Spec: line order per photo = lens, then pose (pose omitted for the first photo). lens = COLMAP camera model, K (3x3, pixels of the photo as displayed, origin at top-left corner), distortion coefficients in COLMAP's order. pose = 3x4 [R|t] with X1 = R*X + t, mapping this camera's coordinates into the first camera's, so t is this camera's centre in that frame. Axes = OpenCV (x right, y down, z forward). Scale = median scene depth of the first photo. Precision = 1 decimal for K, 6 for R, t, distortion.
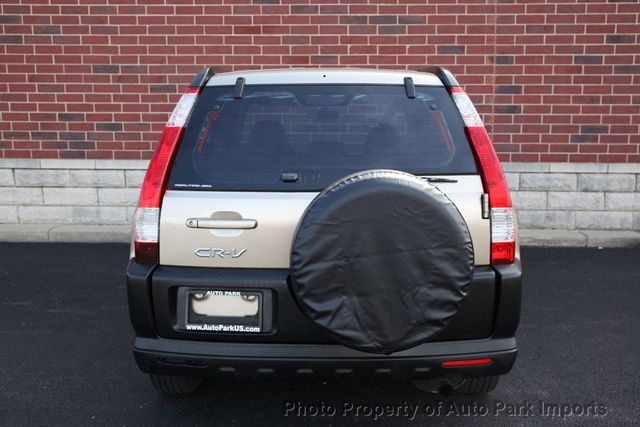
lens RADIAL K [[673.2, 0, 320.0], [0, 673.2, 213.5], [0, 0, 1]] dist [-0.009149, 0.050807]
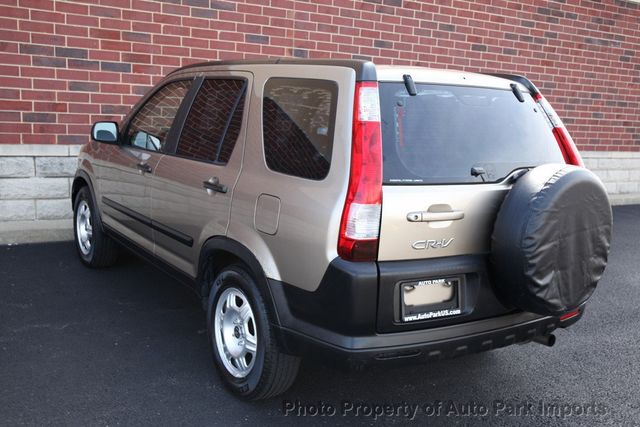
lens RADIAL K [[666.1, 0, 320.0], [0, 666.1, 213.5], [0, 0, 1]] dist [0.001395, 0.044634]
pose [[0.819583, -0.054573, 0.570356, -0.875061], [0.036255, 0.998398, 0.043432, -0.040160], [-0.571812, -0.014918, 0.820249, 0.246493]]
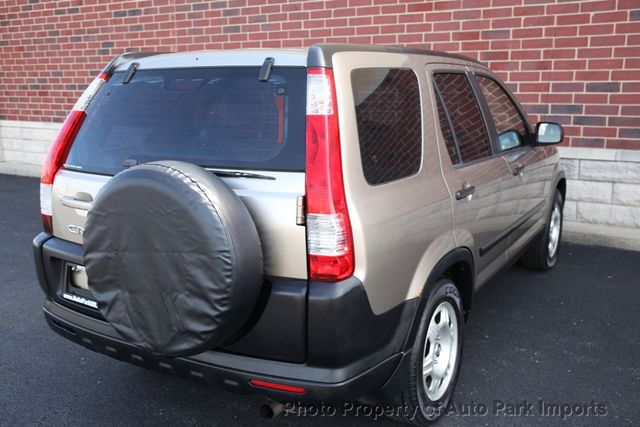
lens RADIAL K [[622.7, 0, 320.0], [0, 622.7, 213.5], [0, 0, 1]] dist [-0.008451, 0.028799]
pose [[0.866648, 0.095475, -0.489700, 0.647962], [-0.071166, 0.995139, 0.068073, -0.061530], [0.493819, -0.024146, 0.869229, 0.332666]]
